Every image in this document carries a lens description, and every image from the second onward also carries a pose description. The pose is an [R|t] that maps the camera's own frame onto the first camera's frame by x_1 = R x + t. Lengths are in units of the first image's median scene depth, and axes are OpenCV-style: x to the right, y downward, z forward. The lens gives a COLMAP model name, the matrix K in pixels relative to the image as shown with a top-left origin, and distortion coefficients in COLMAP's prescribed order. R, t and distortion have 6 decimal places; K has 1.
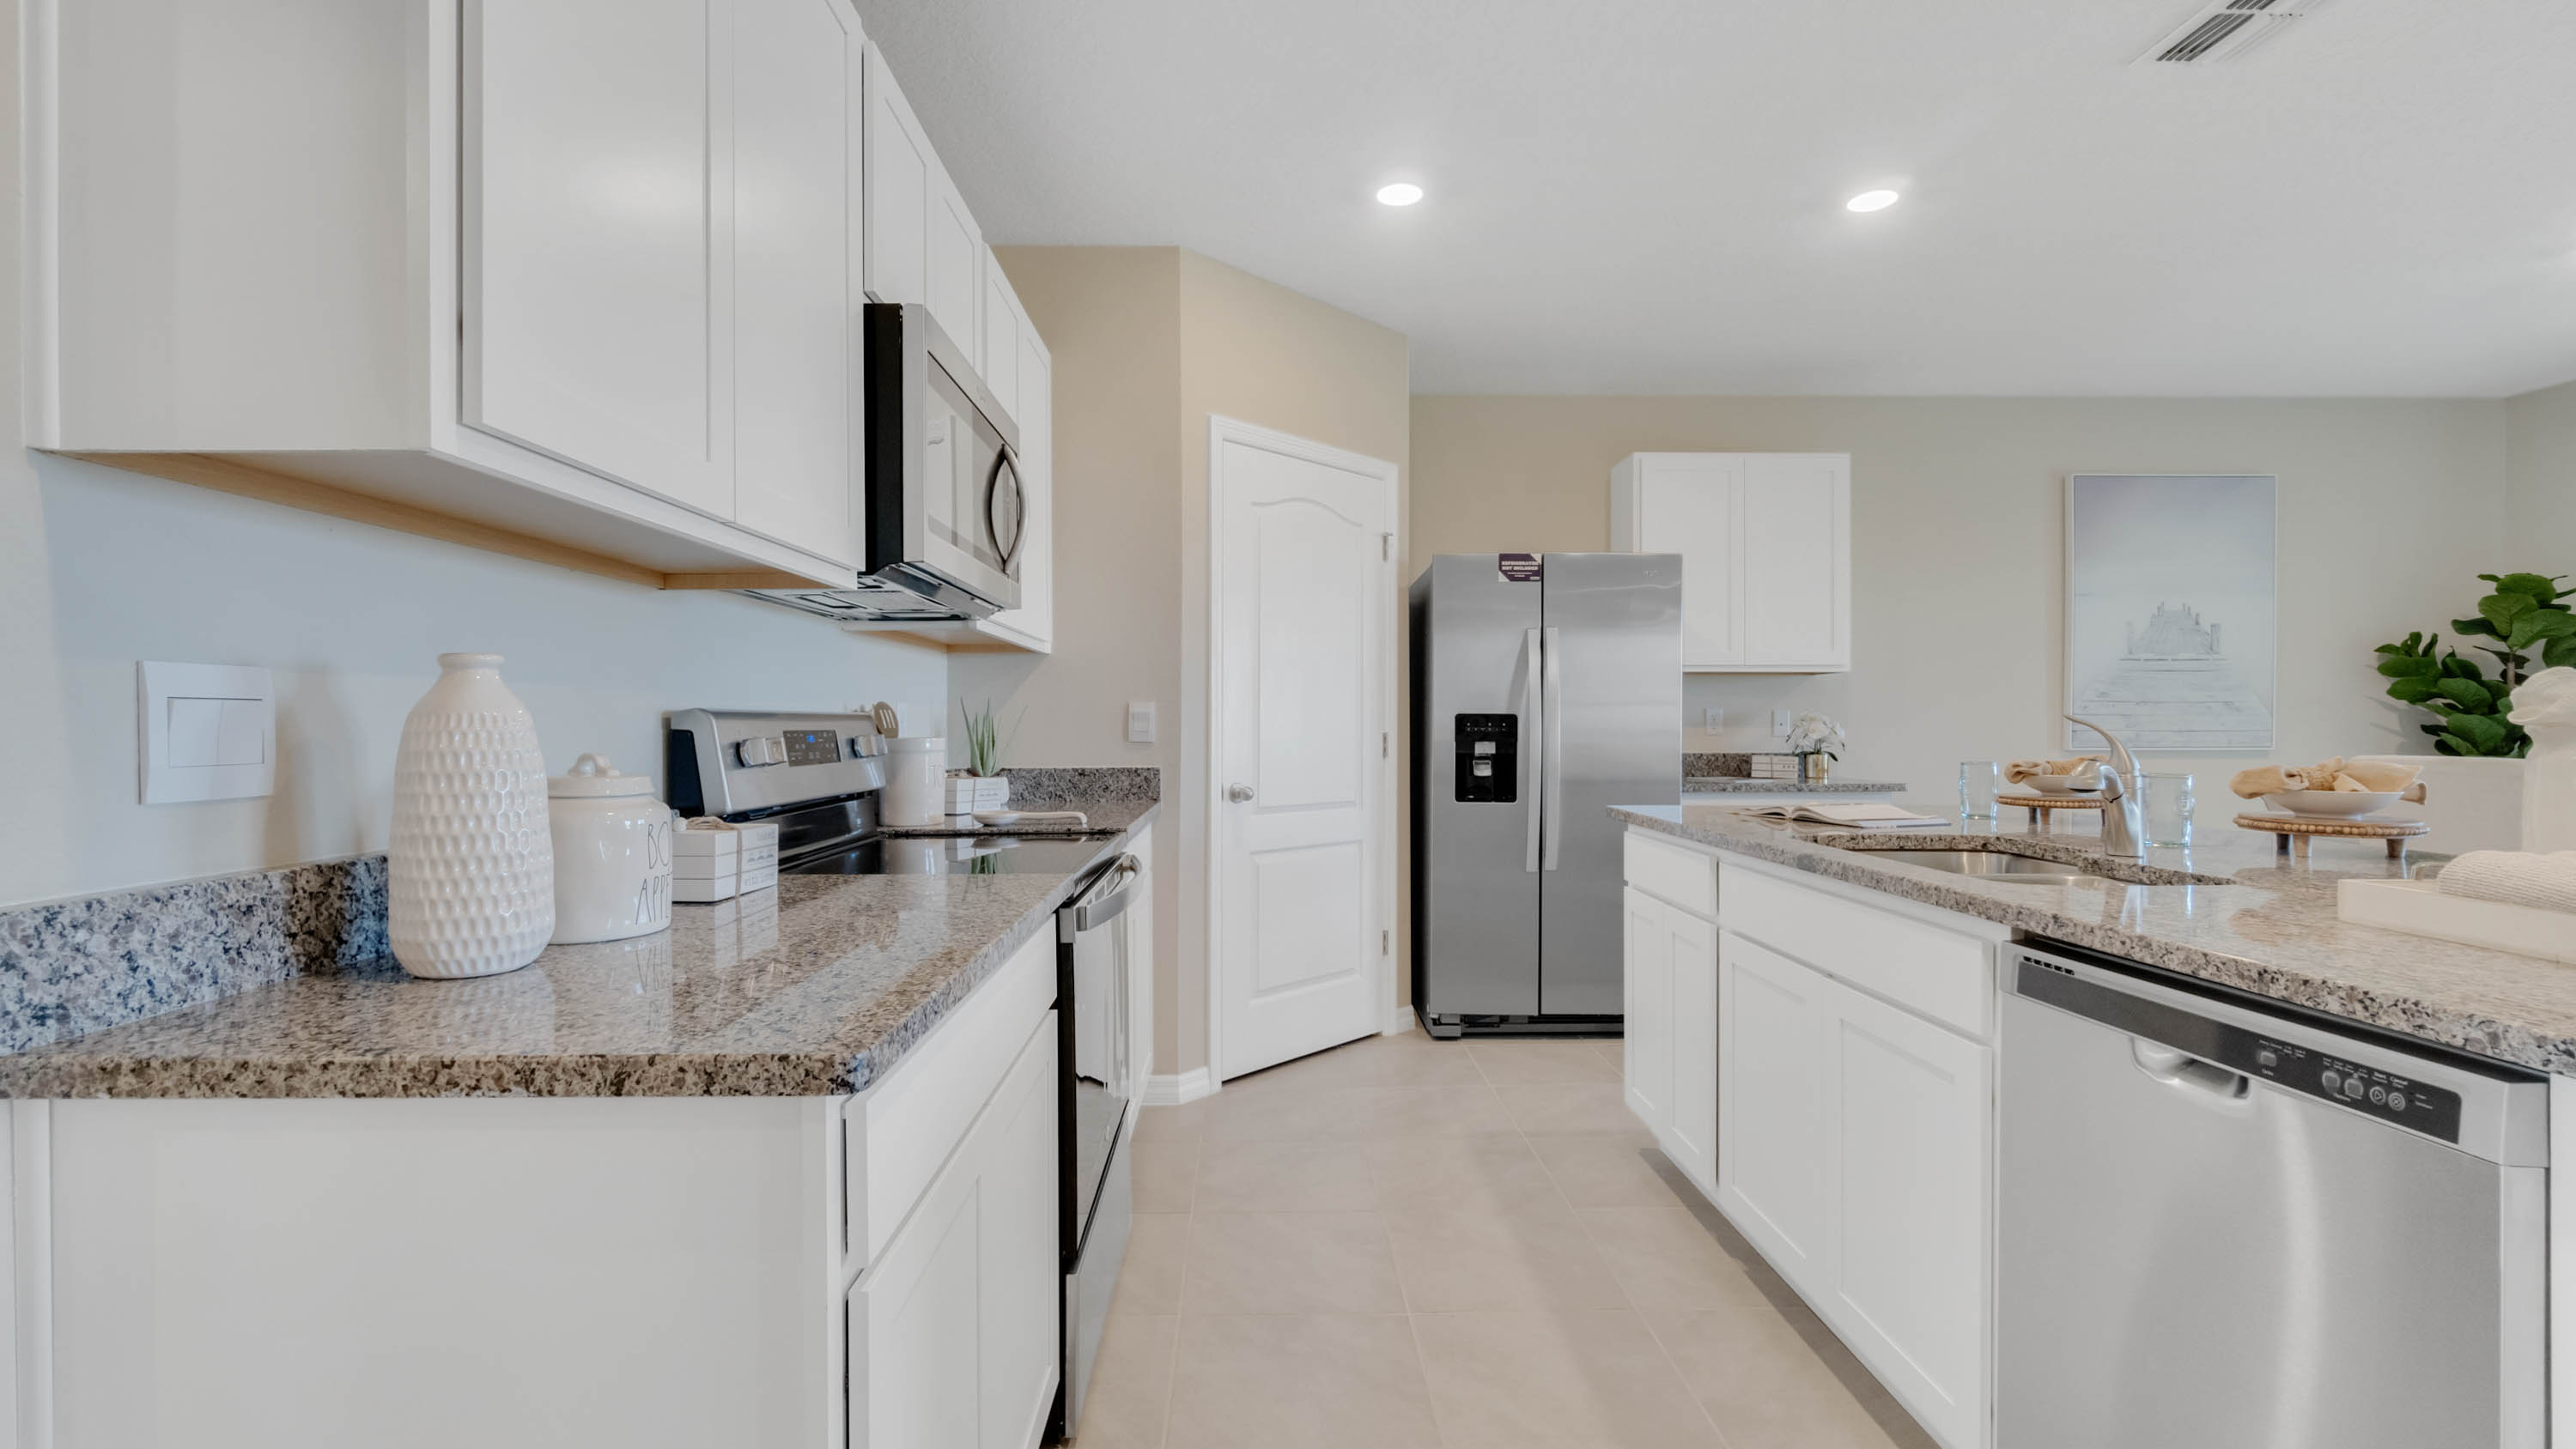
lens RADIAL K [[1099.0, 0, 1249.4], [0, 1099.0, 716.6], [0, 0, 1]] dist [-0.002882, -0.000114]
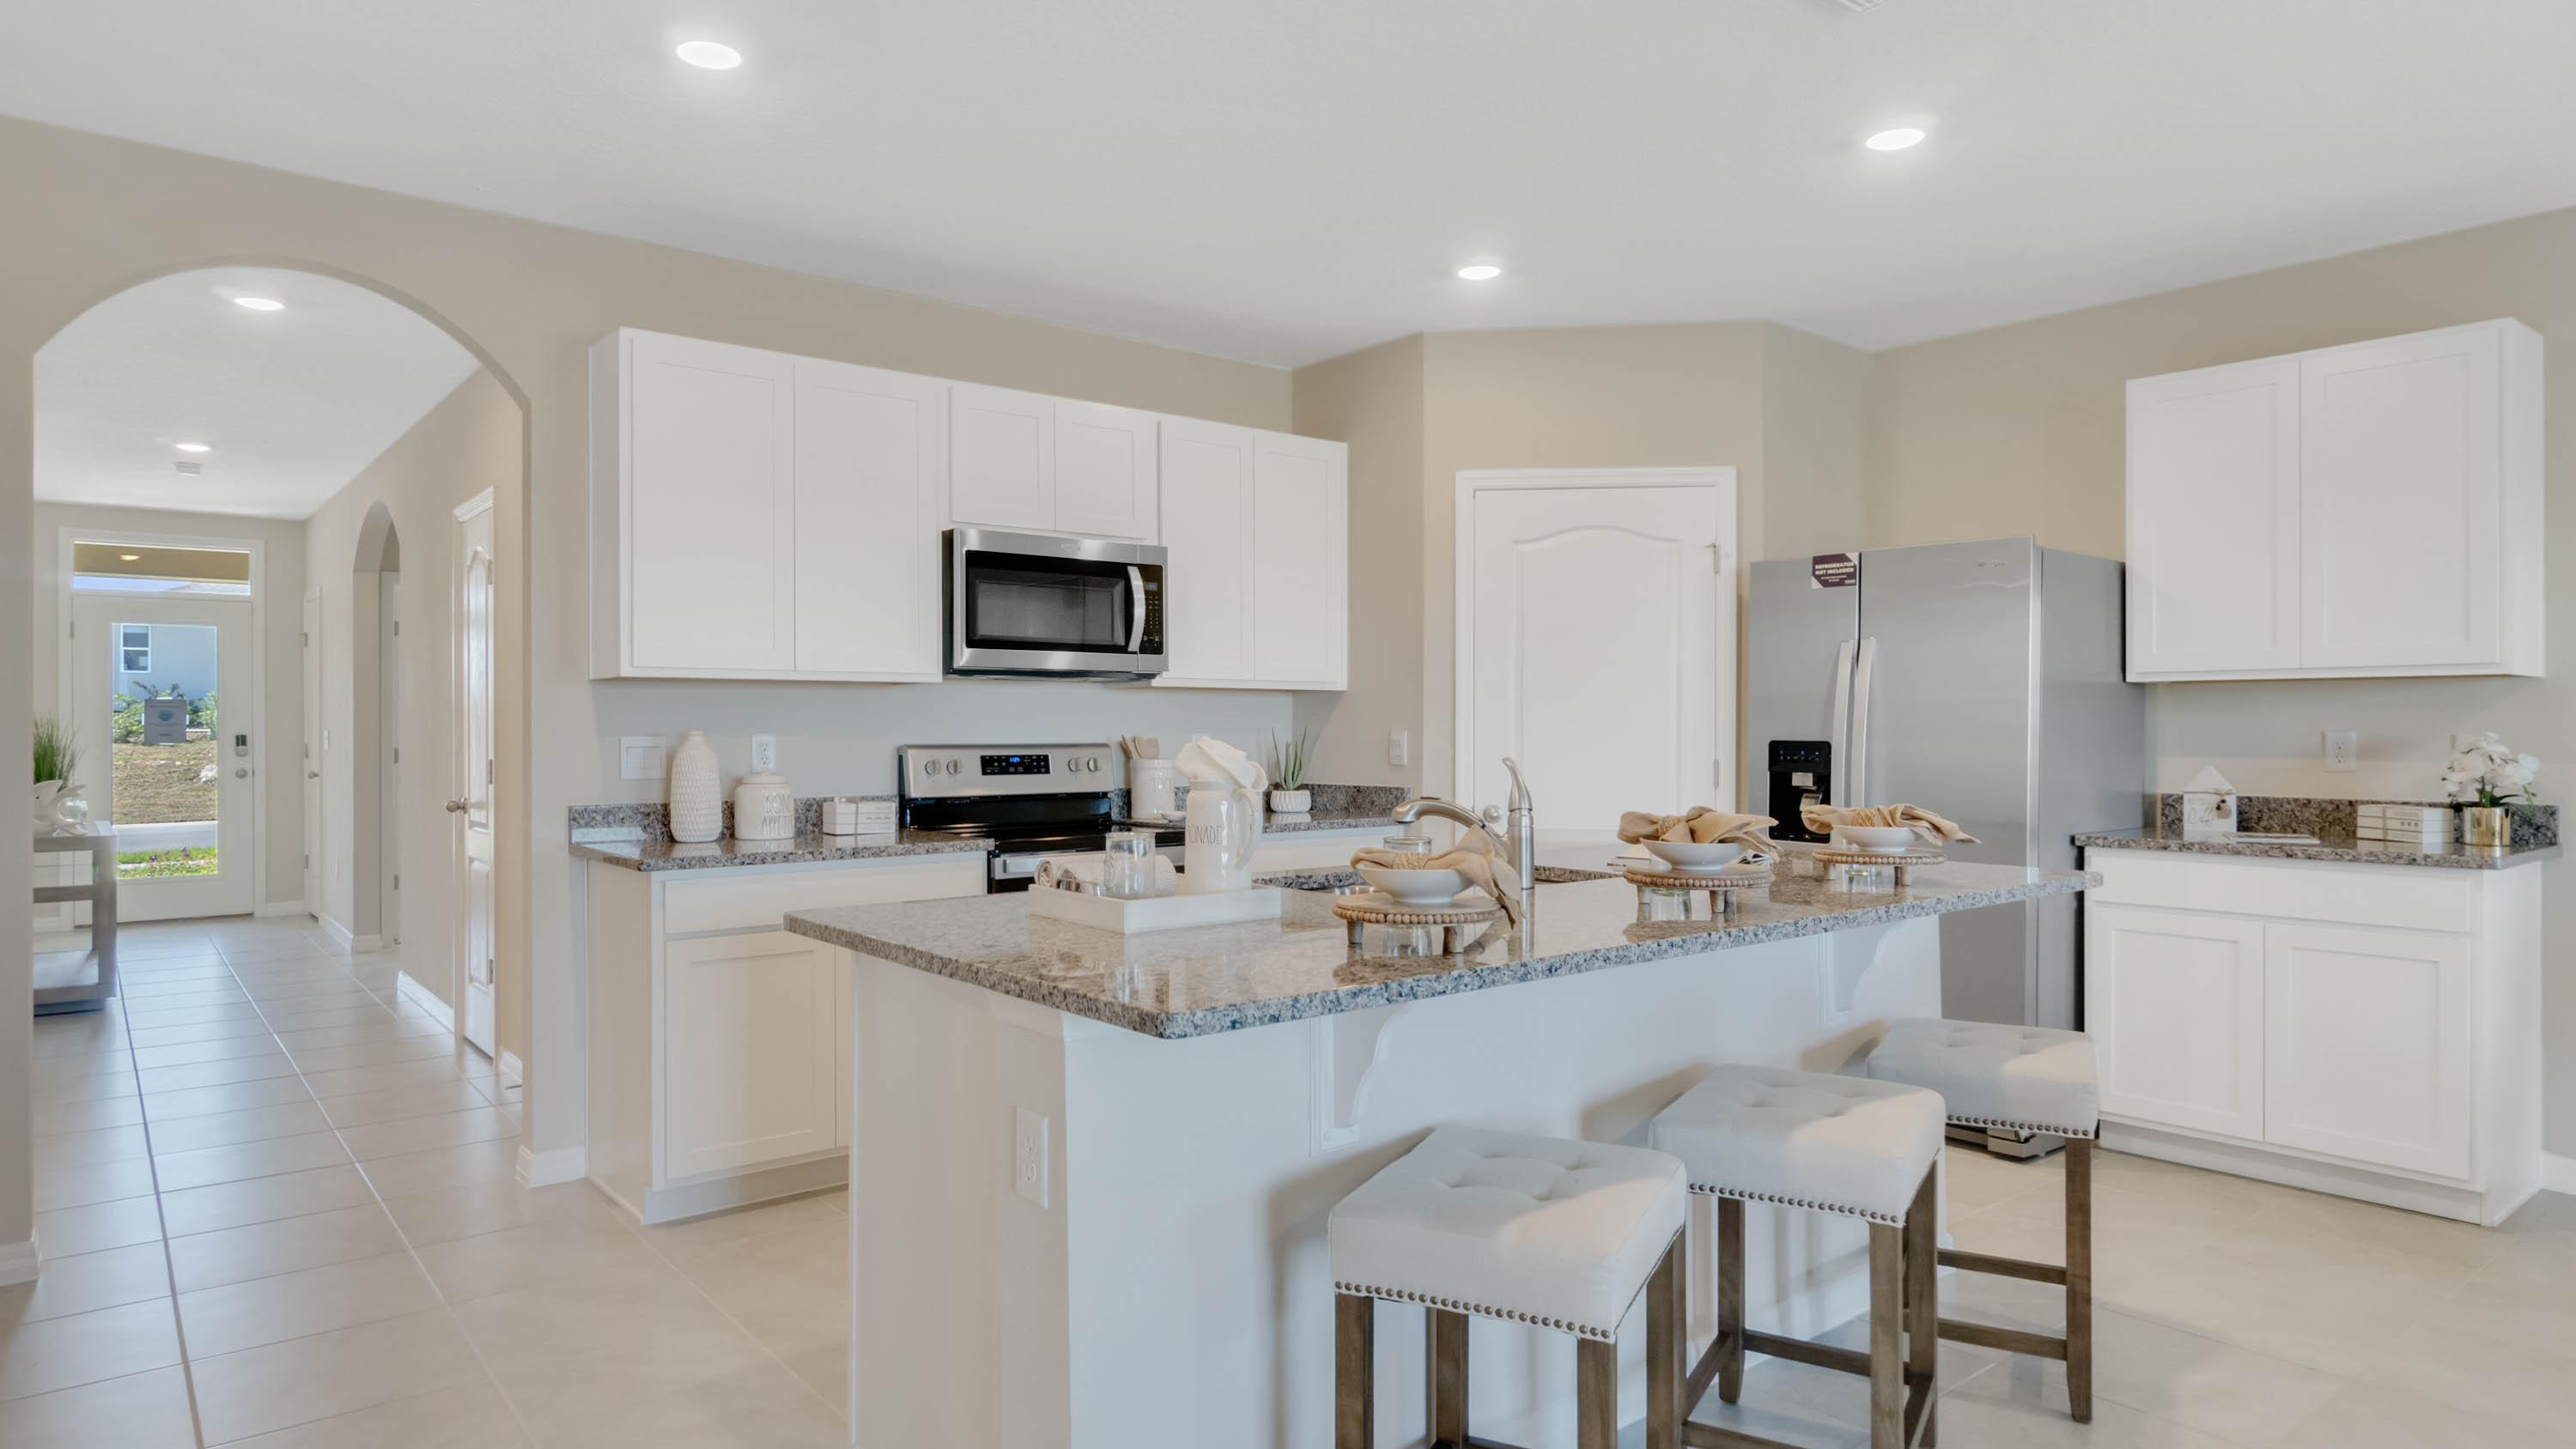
lens RADIAL K [[1453.7, 0, 1288.0], [0, 1453.7, 724.5], [0, 0, 1]] dist [0.041681, -0.000135]
pose [[0.629731, -0.002242, -0.776810, 0.867345], [0.005563, 0.999983, 0.001623, -0.019368], [0.776793, -0.005344, 0.629733, -0.053741]]
